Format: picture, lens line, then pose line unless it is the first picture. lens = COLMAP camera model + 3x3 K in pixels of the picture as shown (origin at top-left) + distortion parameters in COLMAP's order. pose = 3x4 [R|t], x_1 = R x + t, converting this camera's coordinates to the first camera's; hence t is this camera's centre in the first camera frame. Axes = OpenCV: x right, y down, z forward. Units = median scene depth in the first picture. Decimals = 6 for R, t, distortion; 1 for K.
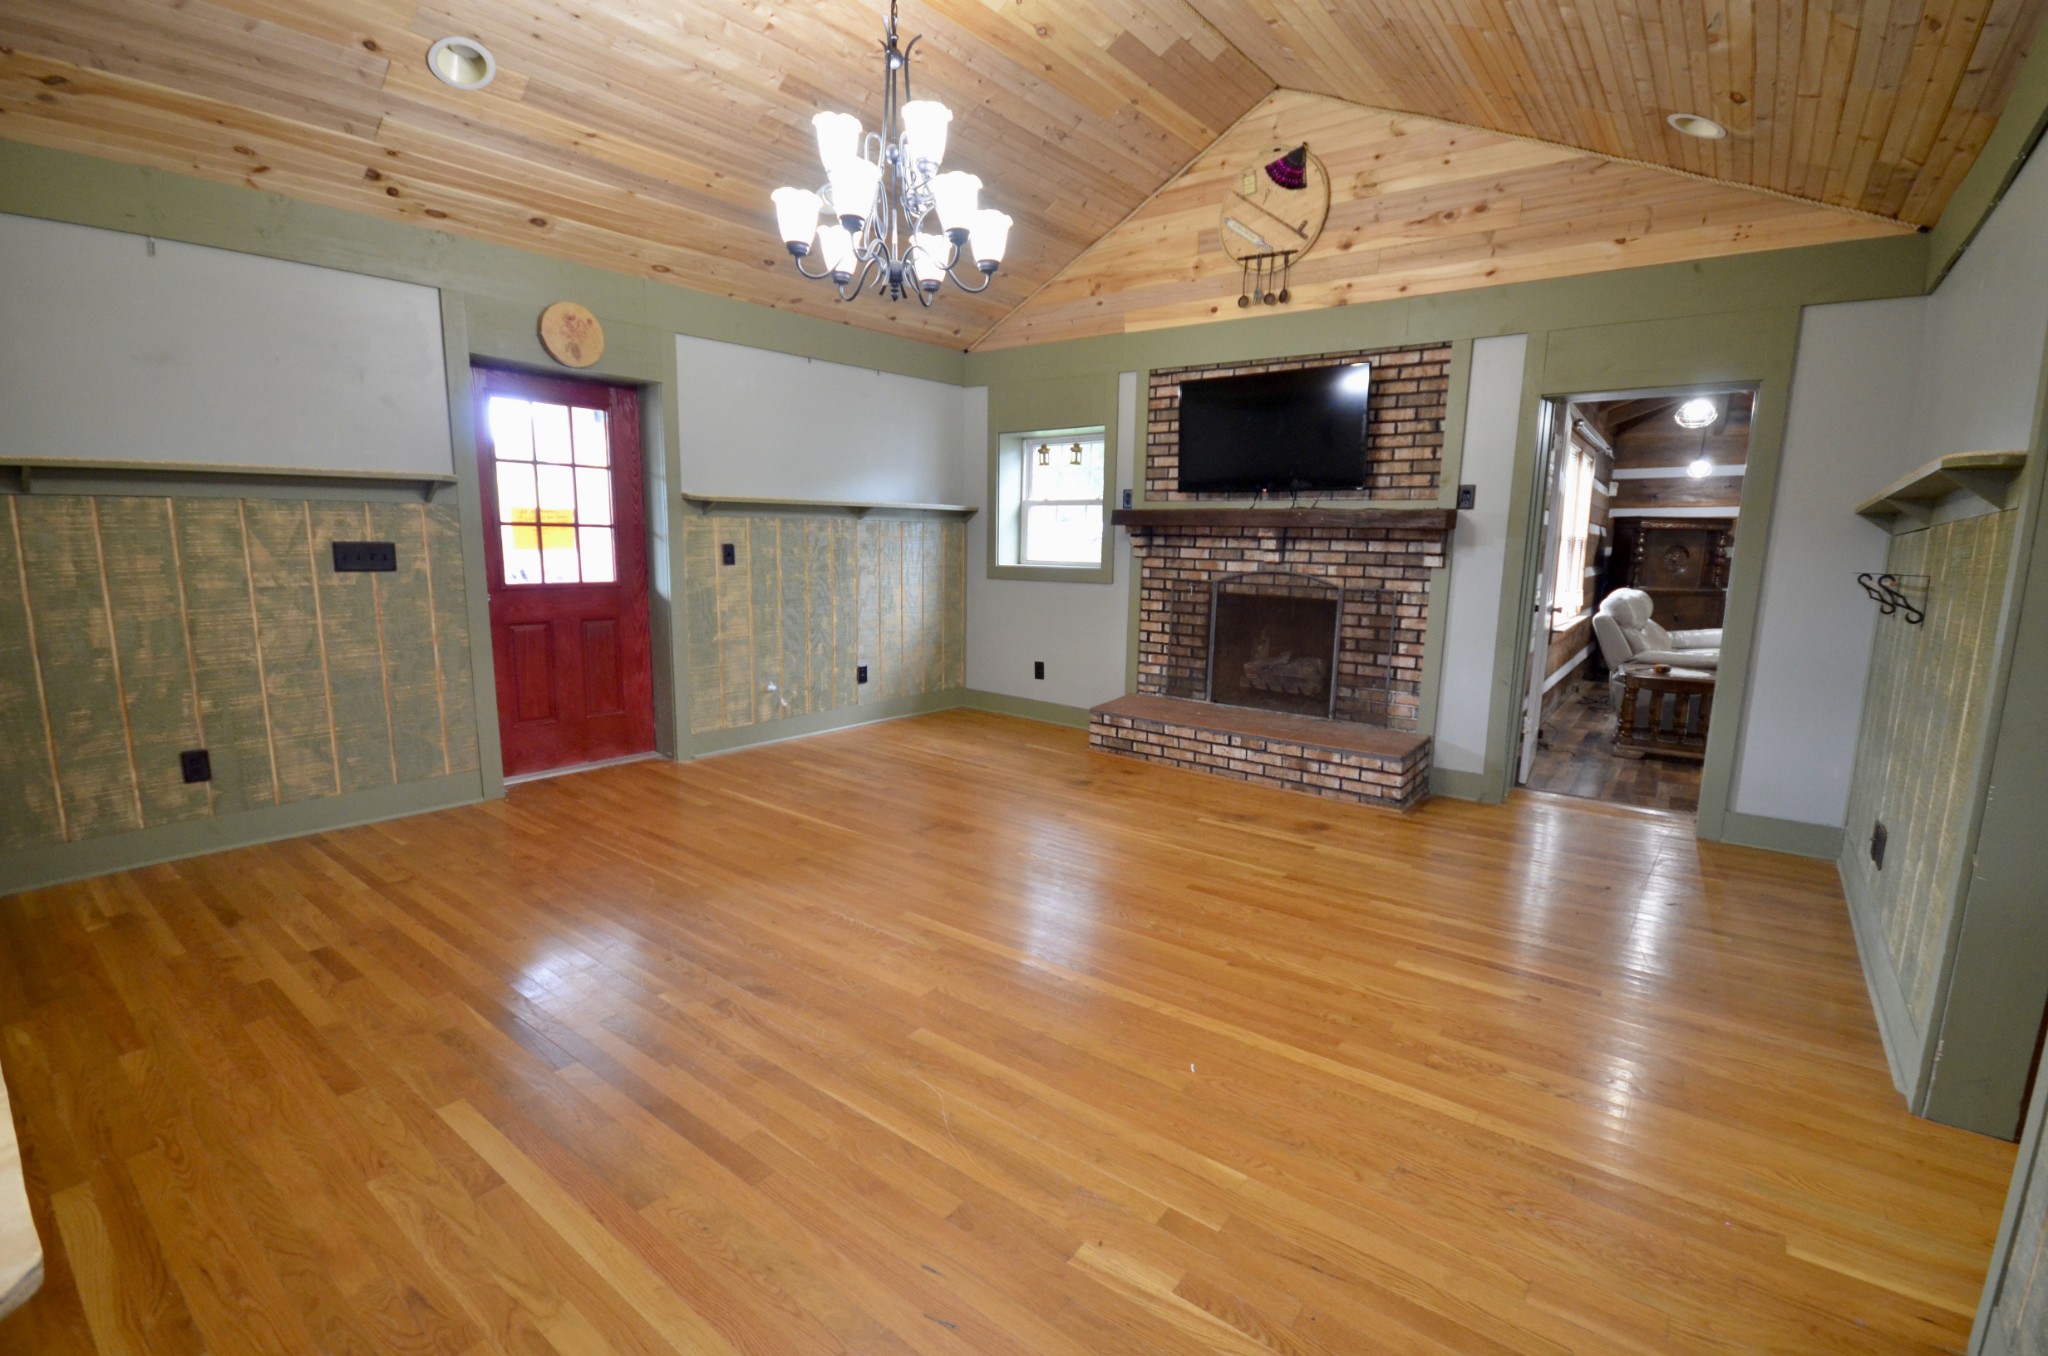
lens RADIAL K [[903.4, 0, 1031.8], [0, 903.4, 673.7], [0, 0, 1]] dist [0.008767, -0.010702]
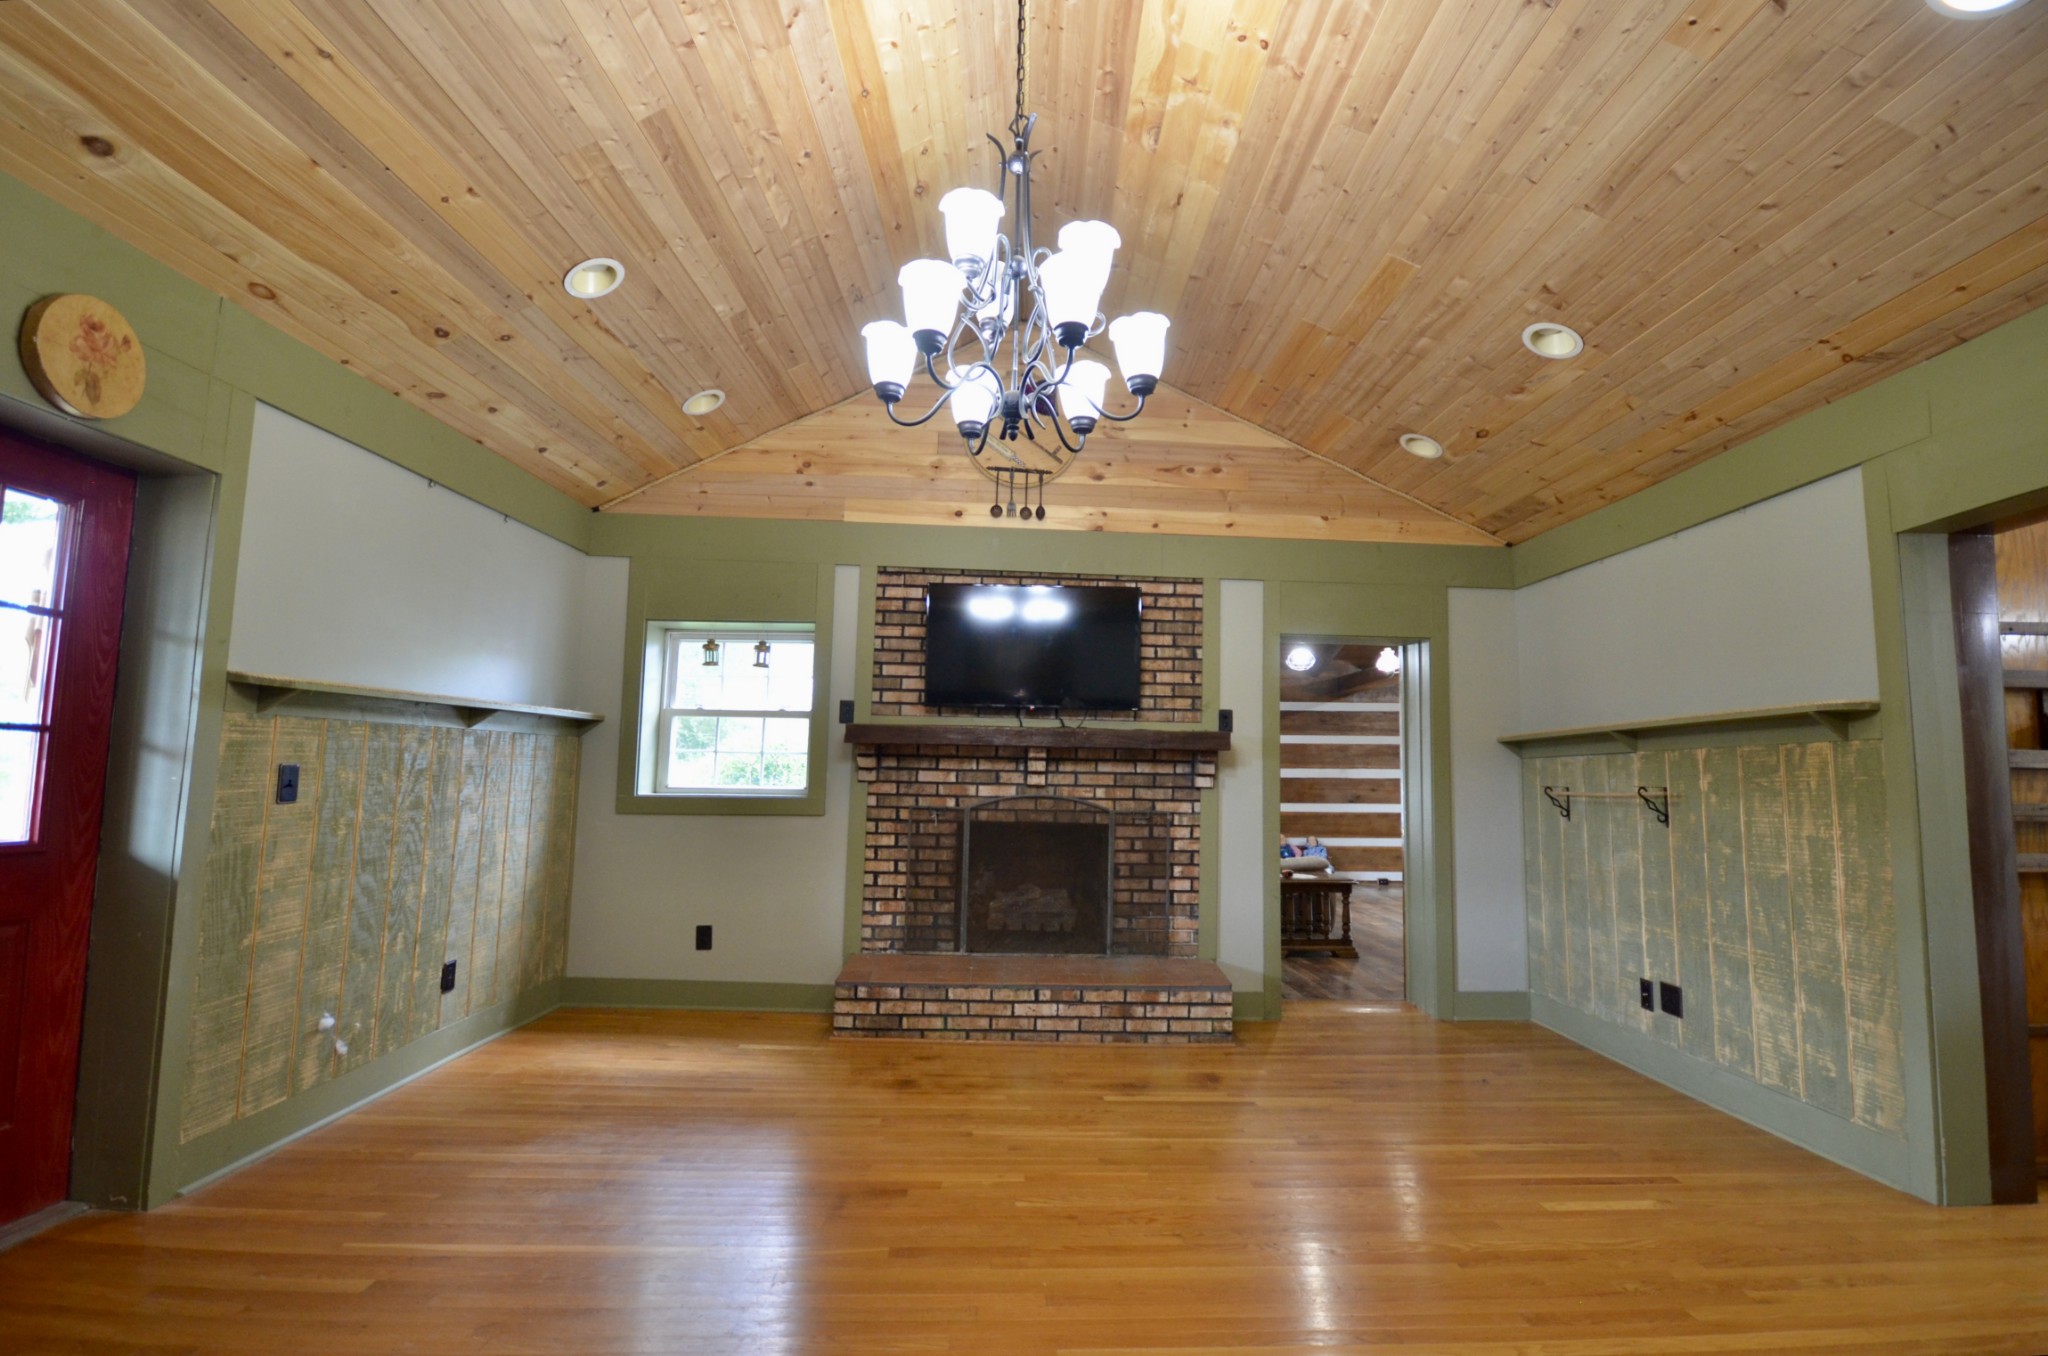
lens RADIAL K [[970.1, 0, 1033.3], [0, 970.1, 670.2], [0, 0, 1]] dist [-0.004104, -0.001200]
pose [[0.768393, 0.062127, 0.636955, -0.381685], [0.091998, 0.974217, -0.206006, -0.036457], [-0.633331, 0.216893, 0.742866, 0.261461]]
